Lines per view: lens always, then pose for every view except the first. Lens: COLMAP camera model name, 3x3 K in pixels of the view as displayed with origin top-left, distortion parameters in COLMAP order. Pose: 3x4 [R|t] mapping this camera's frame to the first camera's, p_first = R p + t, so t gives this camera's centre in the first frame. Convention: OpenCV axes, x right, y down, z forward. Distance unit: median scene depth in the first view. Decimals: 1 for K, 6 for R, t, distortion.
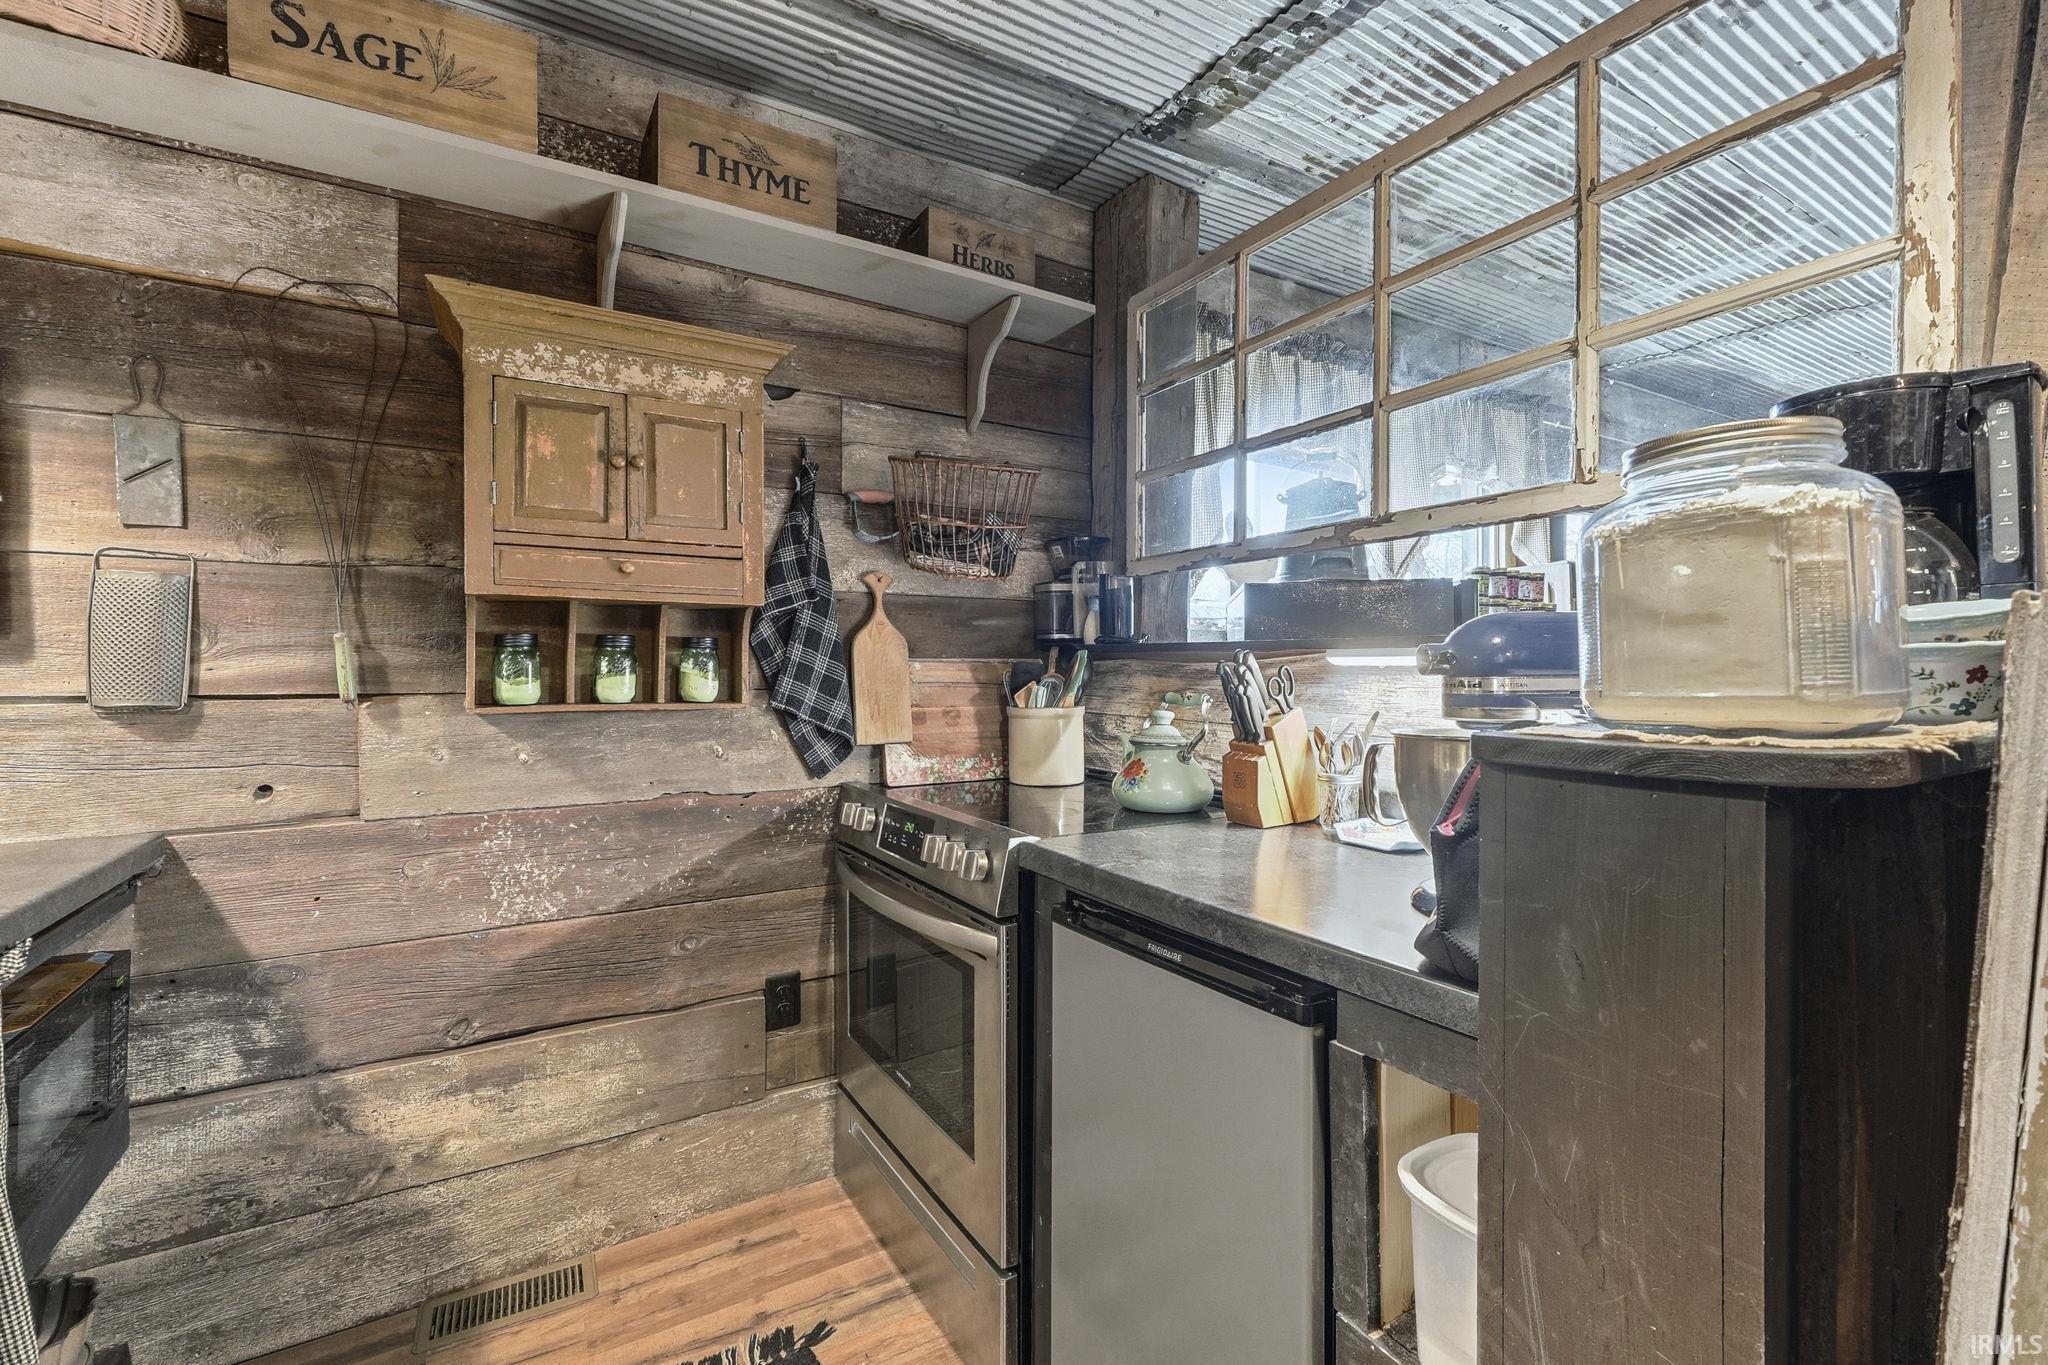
lens RADIAL K [[887.9, 0, 1026.1], [0, 887.9, 665.6], [0, 0, 1]] dist [0.001043, -0.000202]
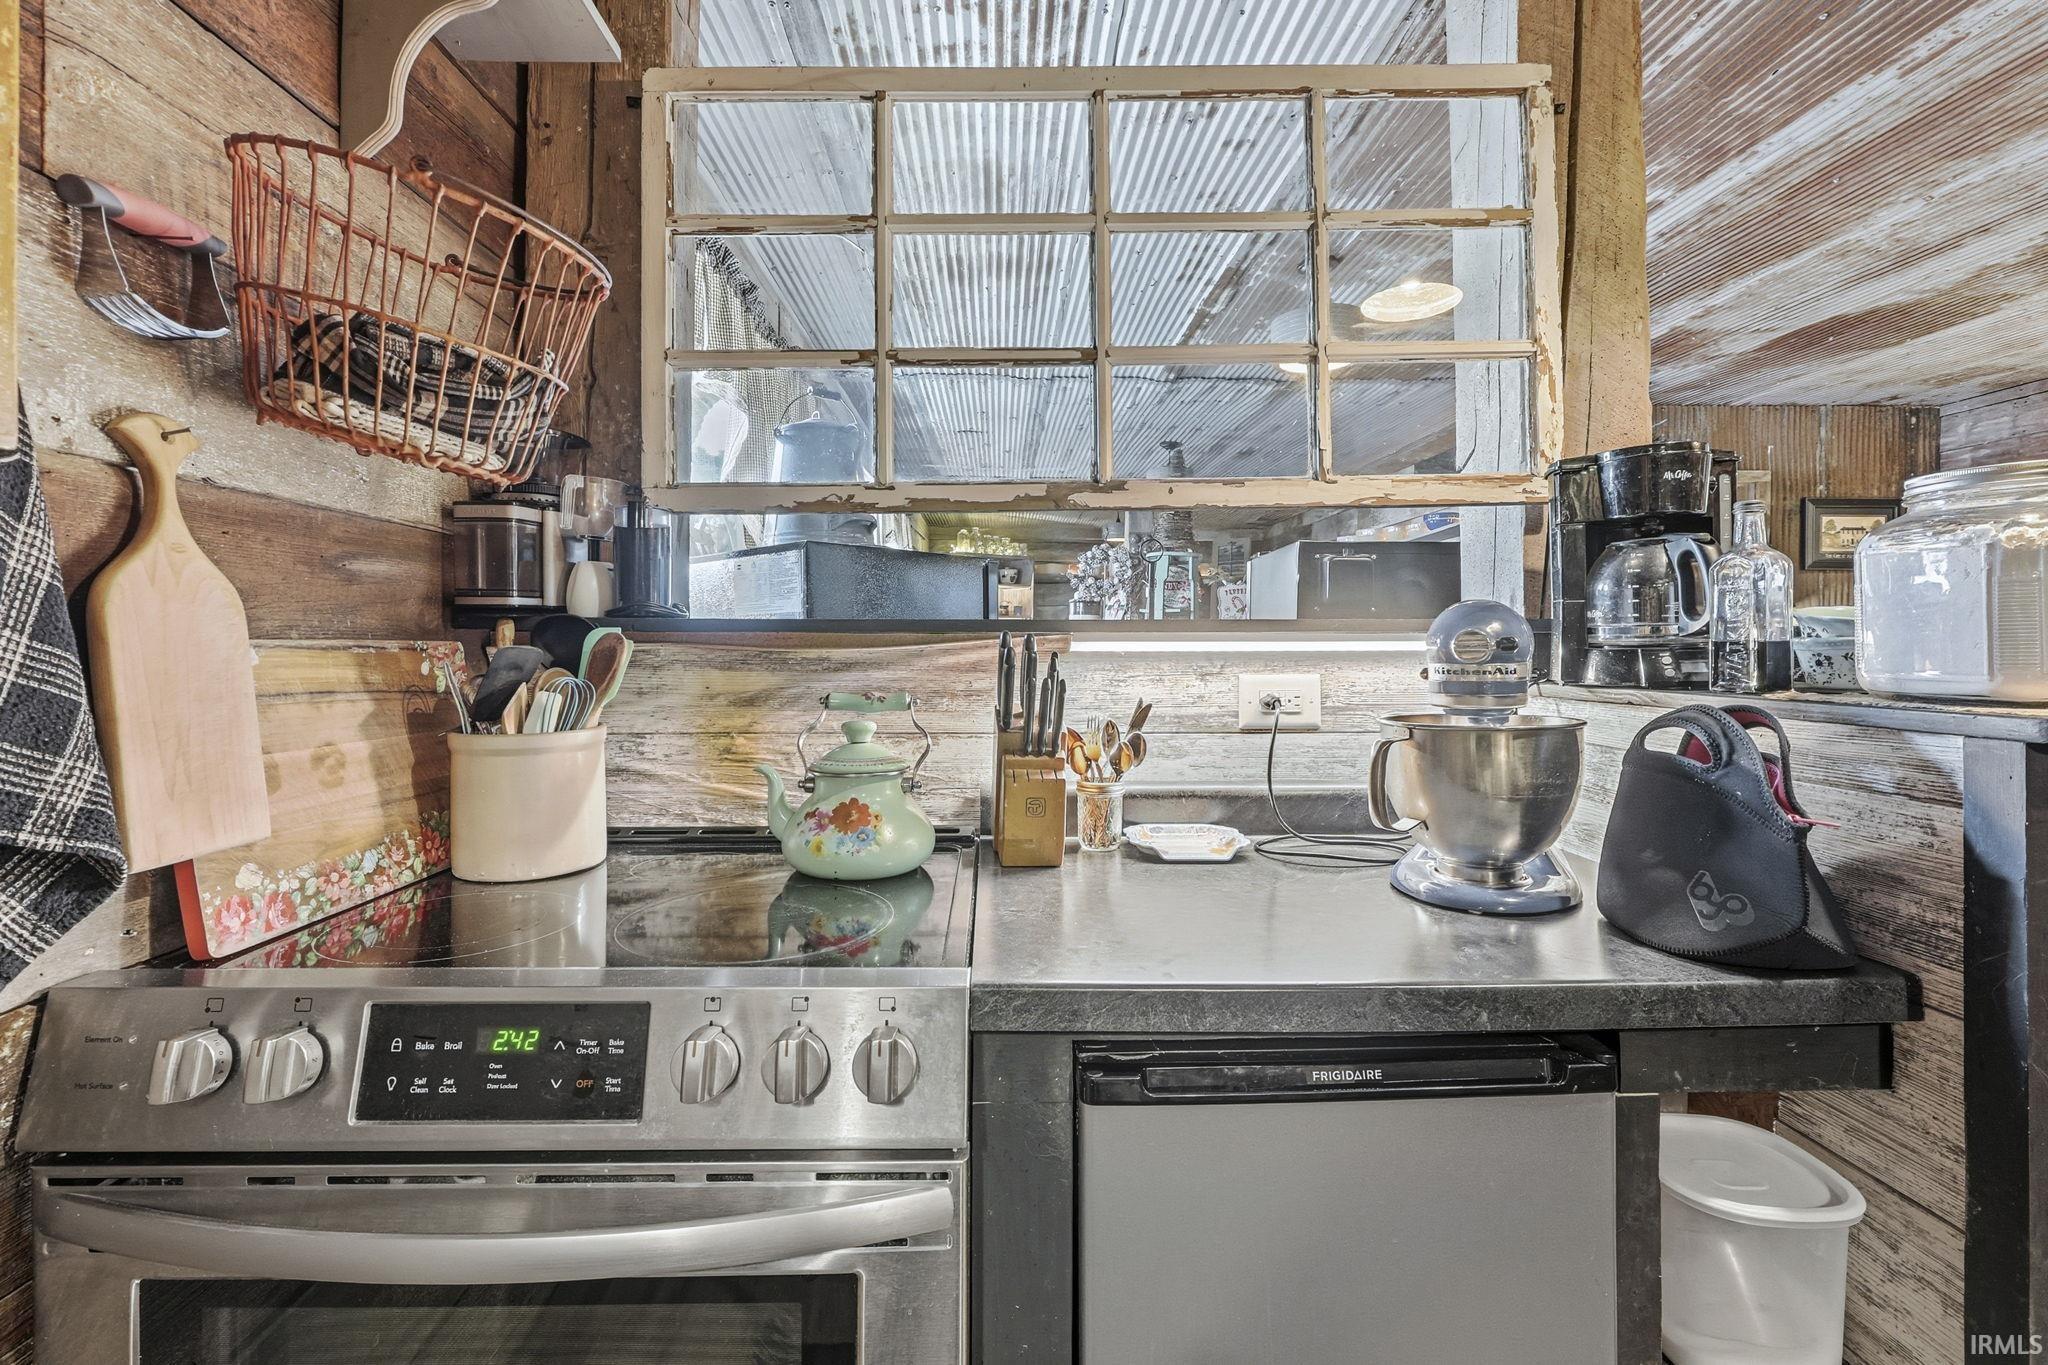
lens RADIAL K [[891.7, 0, 1012.4], [0, 891.7, 647.7], [0, 0, 1]] dist [0.000621, 0.000073]
pose [[0.510739, -0.001995, 0.859733, -0.315497], [0.003395, 0.999994, 0.000303, -0.003359], [-0.859729, 0.002764, 0.510743, 0.487850]]
